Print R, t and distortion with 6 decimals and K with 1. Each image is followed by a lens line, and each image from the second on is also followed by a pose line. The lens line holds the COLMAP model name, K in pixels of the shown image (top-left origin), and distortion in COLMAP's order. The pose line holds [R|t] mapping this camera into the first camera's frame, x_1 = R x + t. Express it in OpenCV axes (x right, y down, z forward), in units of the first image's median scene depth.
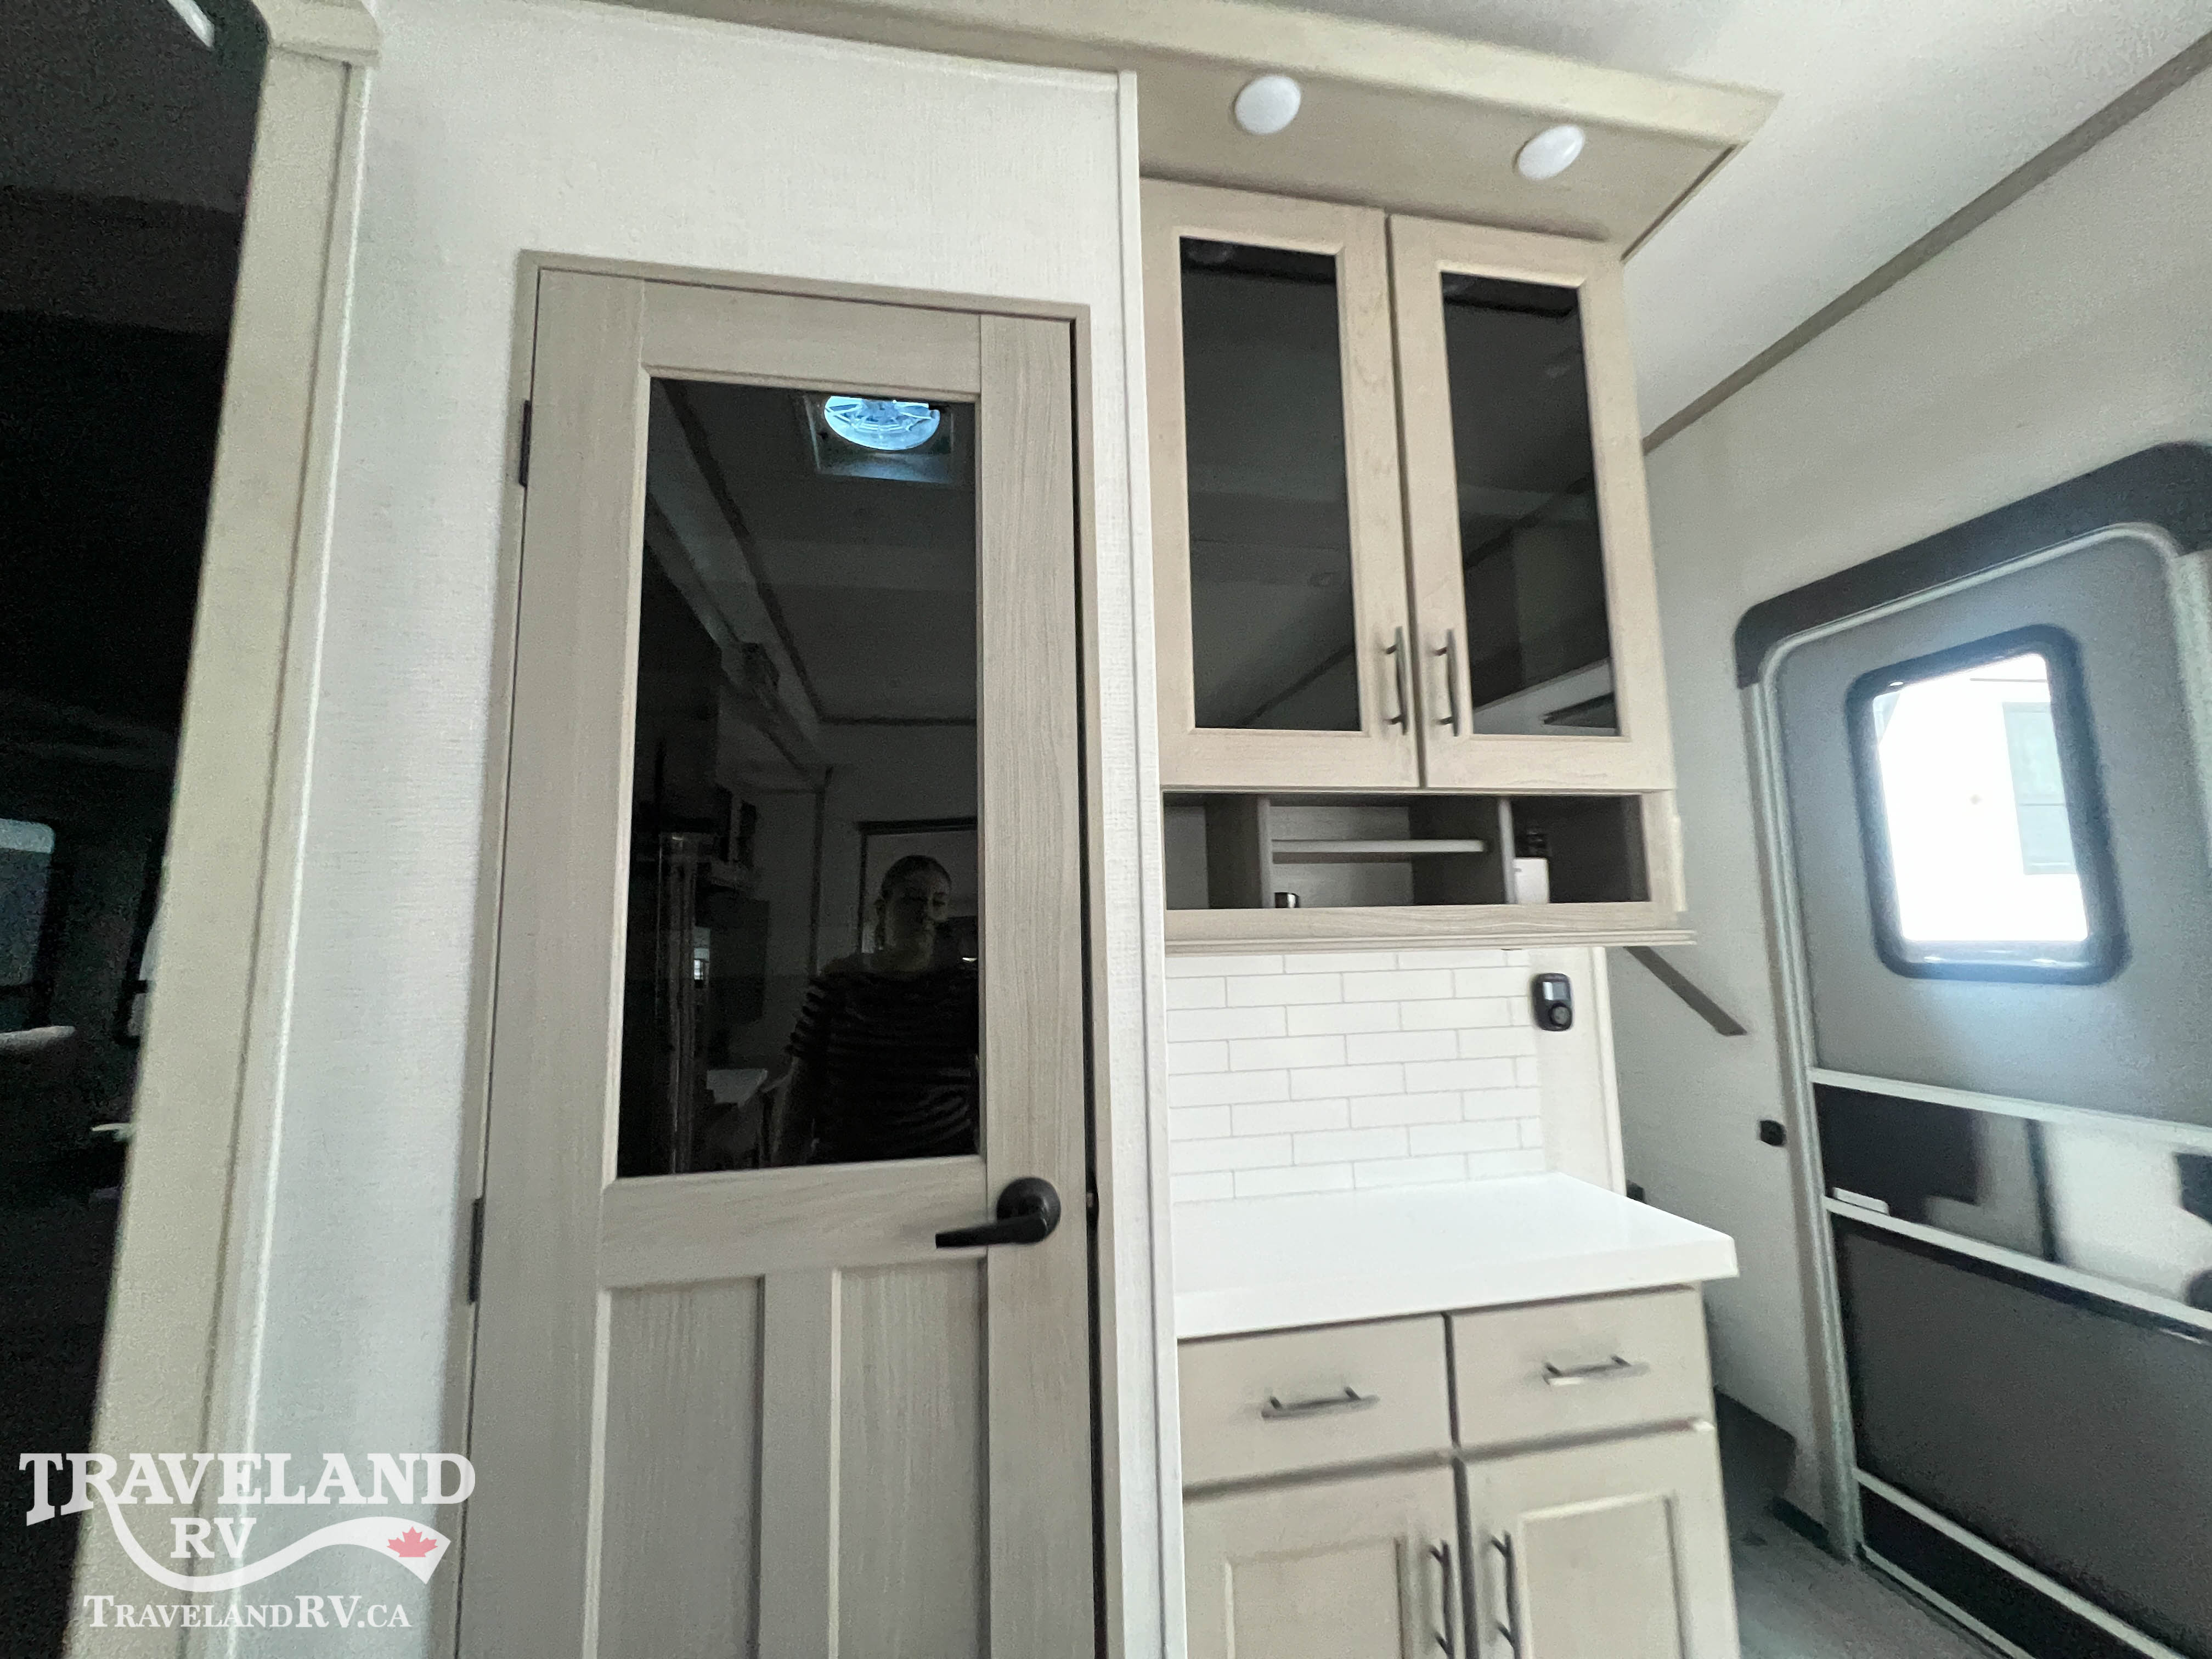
lens RADIAL K [[875.9, 0, 1103.2], [0, 875.9, 821.3], [0, 0, 1]] dist [-0.002961, -0.000063]
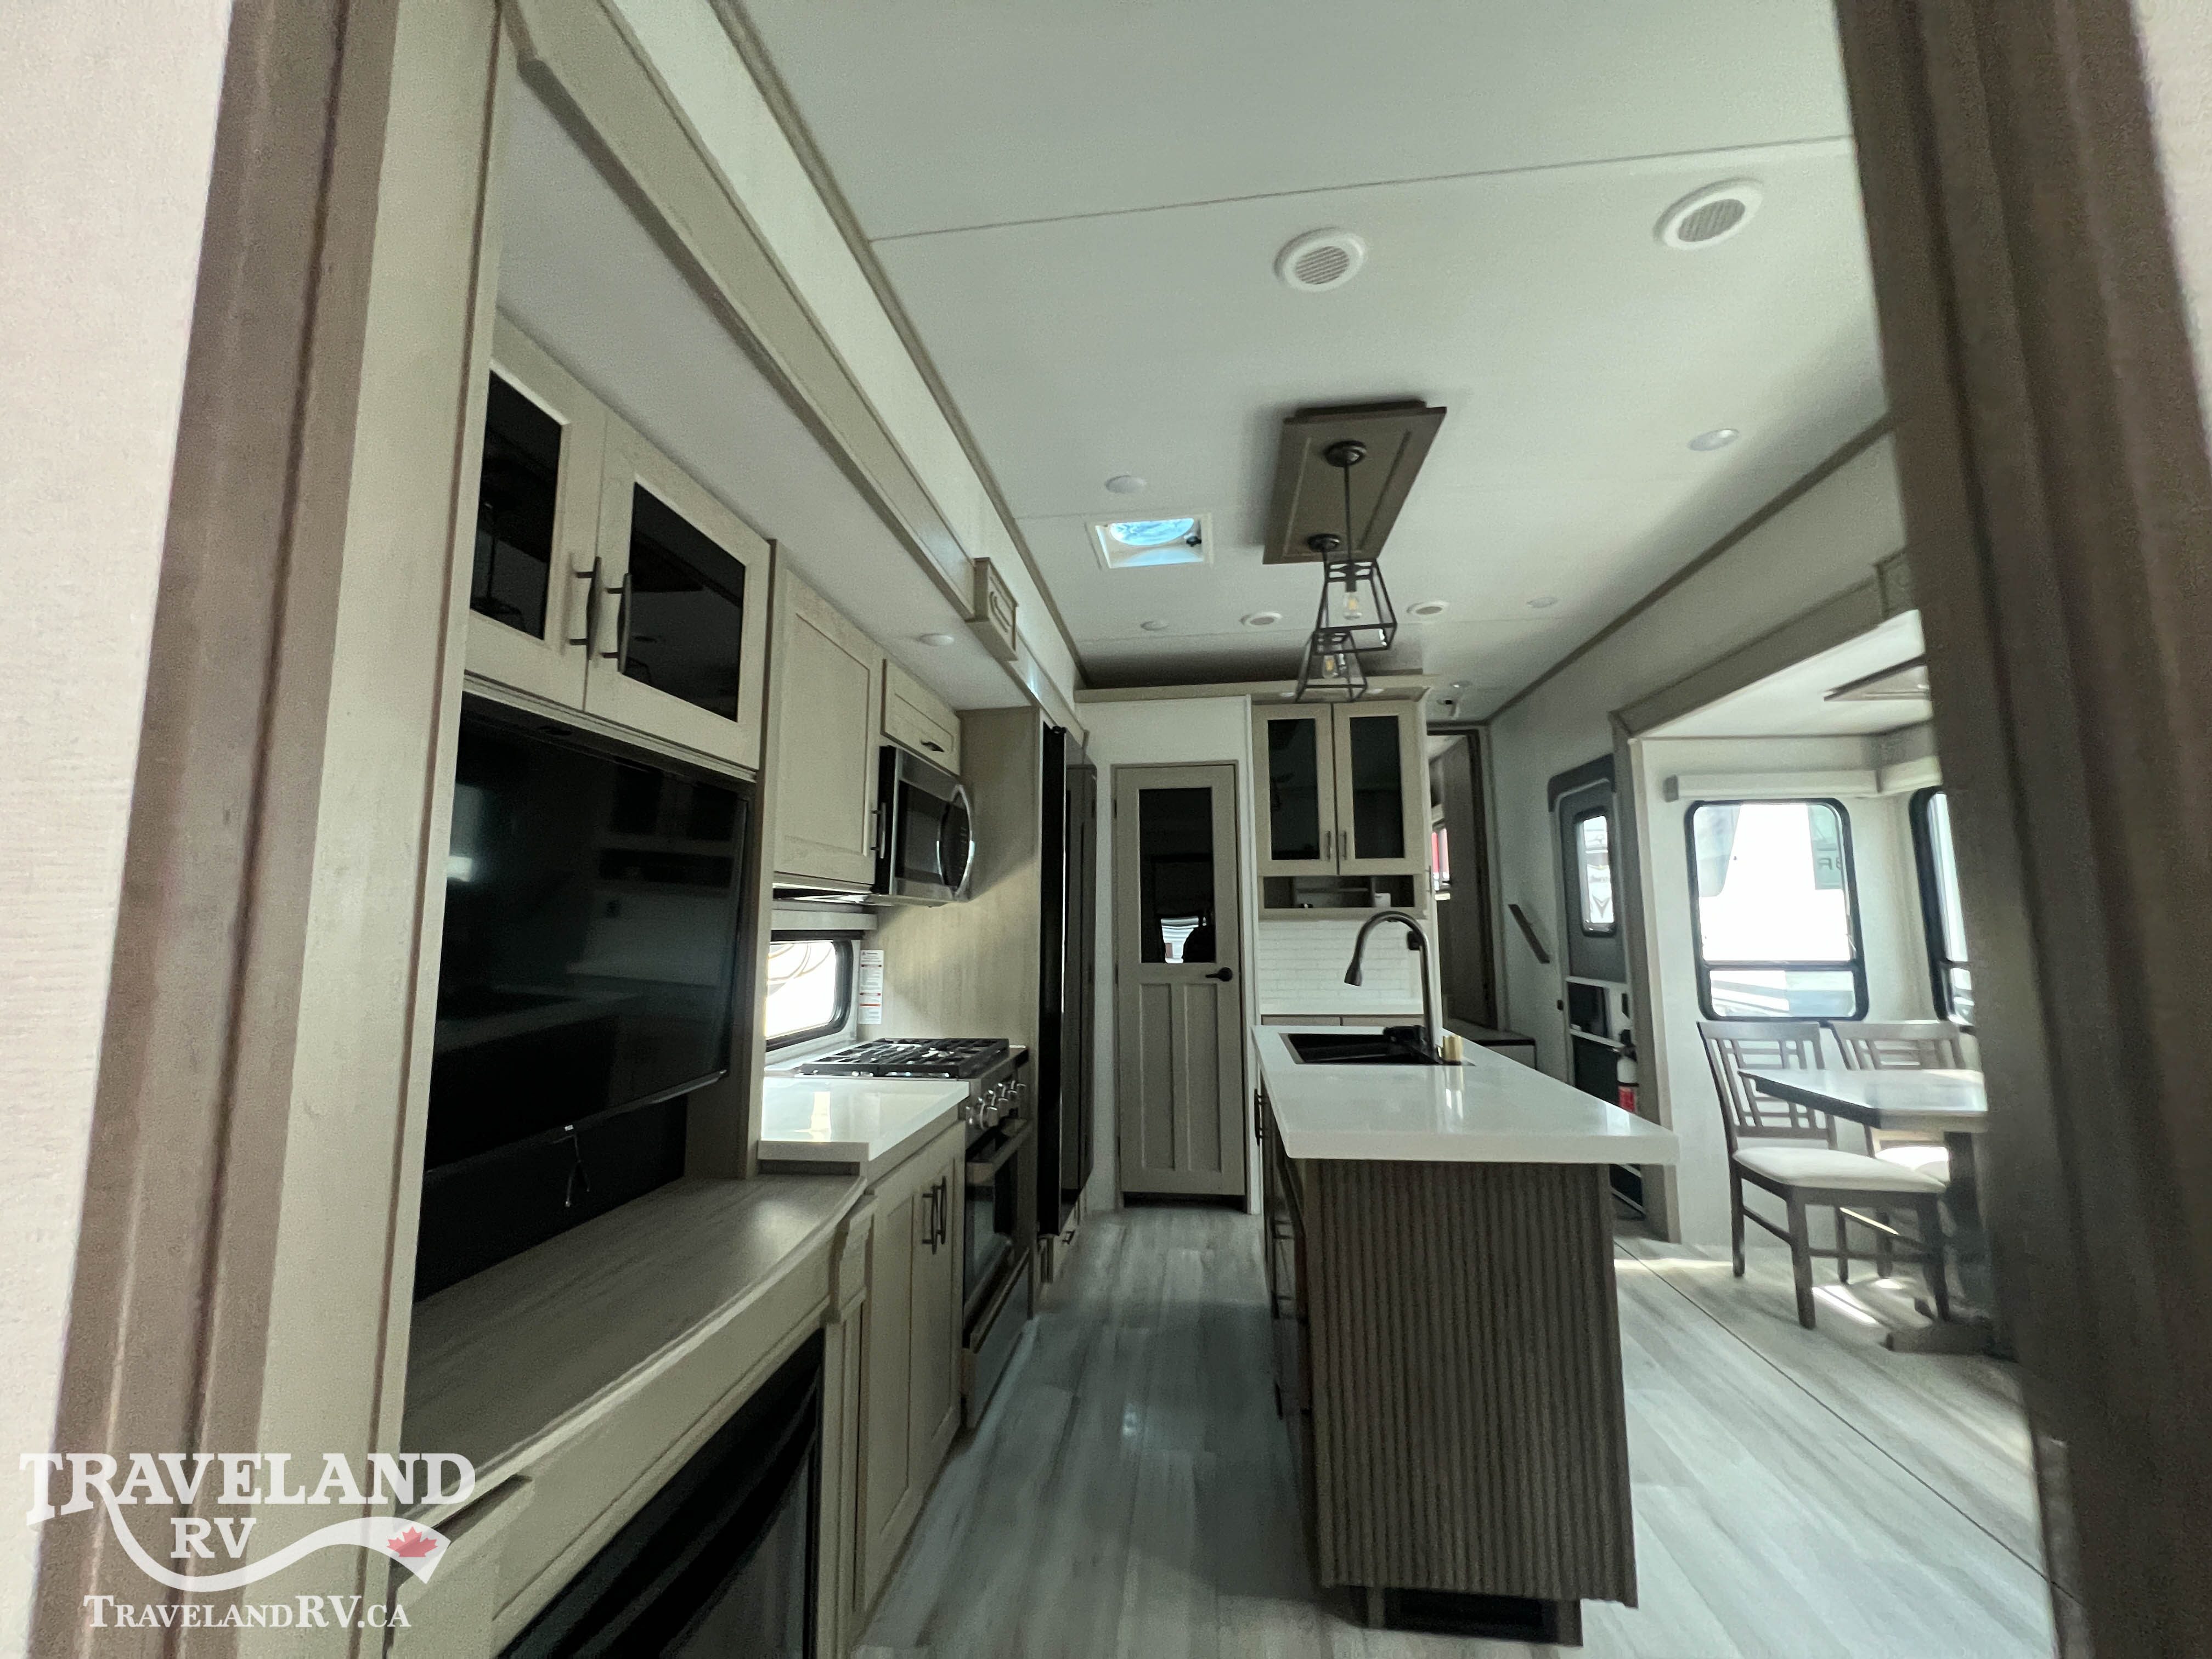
lens RADIAL K [[875.9, 0, 1103.2], [0, 875.9, 821.3], [0, 0, 1]] dist [-0.002961, -0.000063]
pose [[0.956742, -0.021080, -0.290172, 0.456096], [0.024124, 0.999685, 0.006919, -0.284479], [0.289935, -0.013620, 0.956950, -2.514141]]
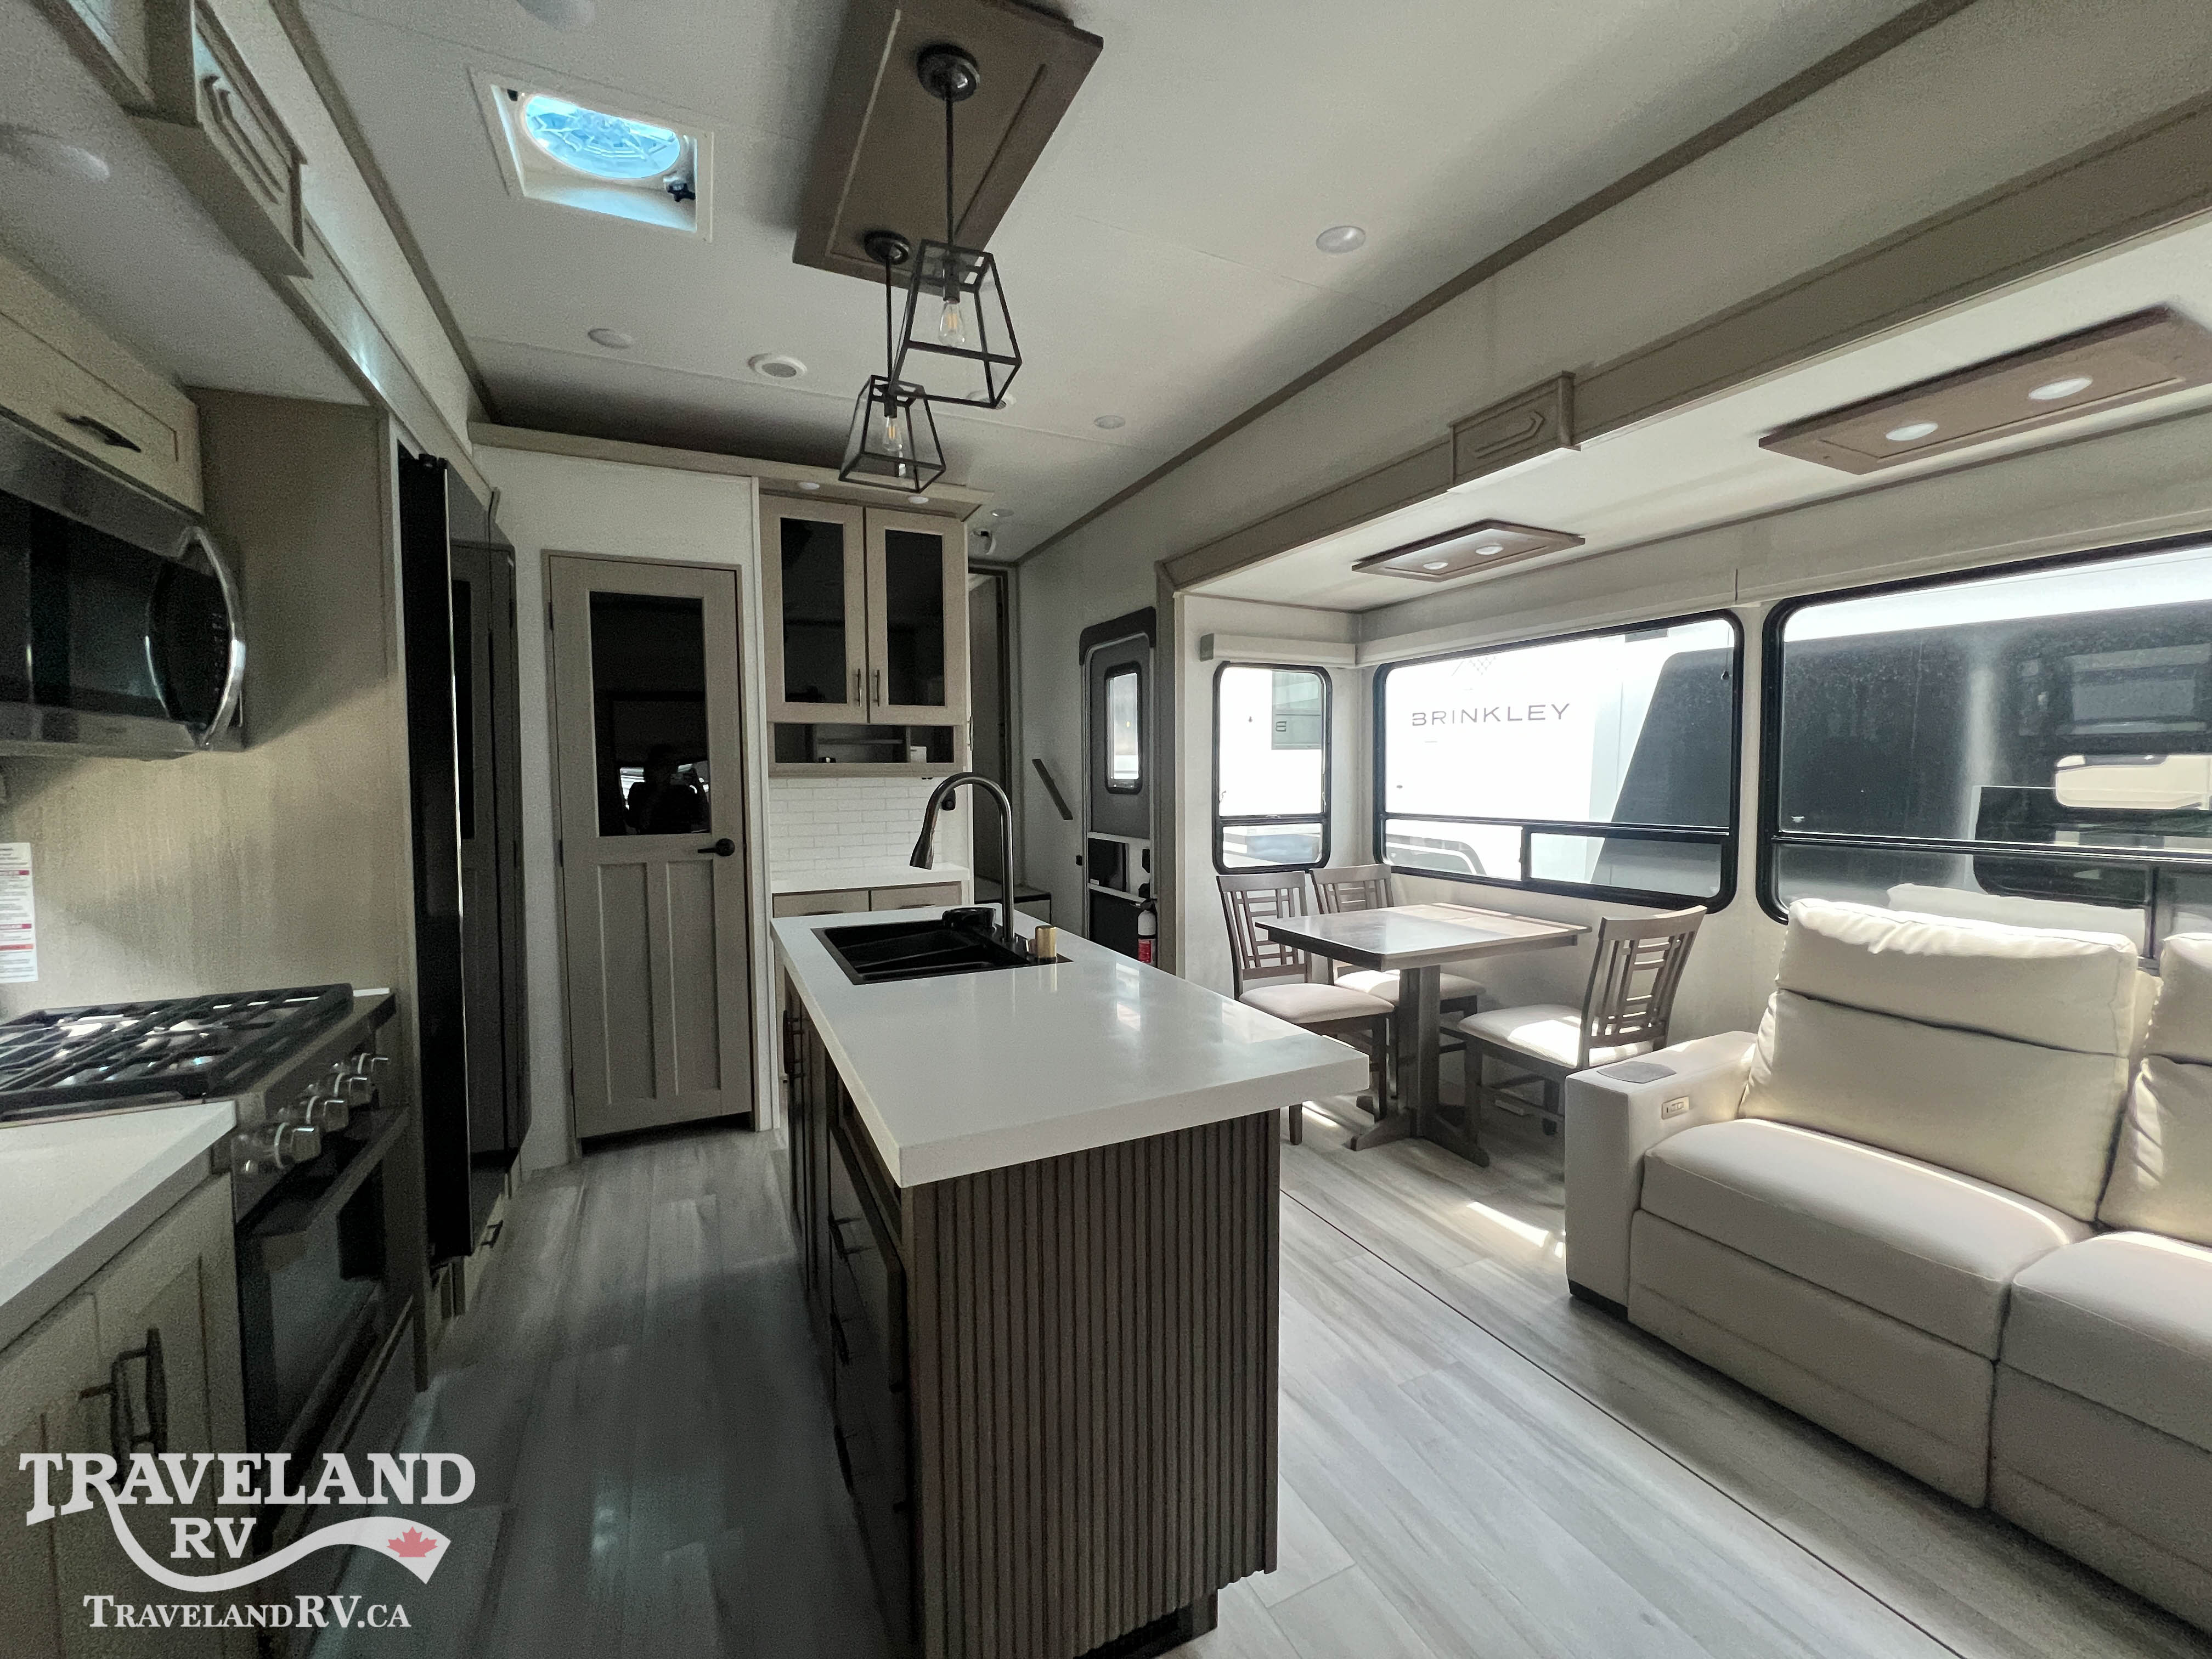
lens RADIAL K [[880.9, 0, 1102.3], [0, 880.9, 825.3], [0, 0, 1]] dist [-0.005245, -0.000245]
pose [[0.963257, -0.001579, 0.268578, 0.304088], [-0.047229, 0.983405, 0.175168, -0.241584], [-0.264397, -0.181417, 0.947197, -1.962238]]
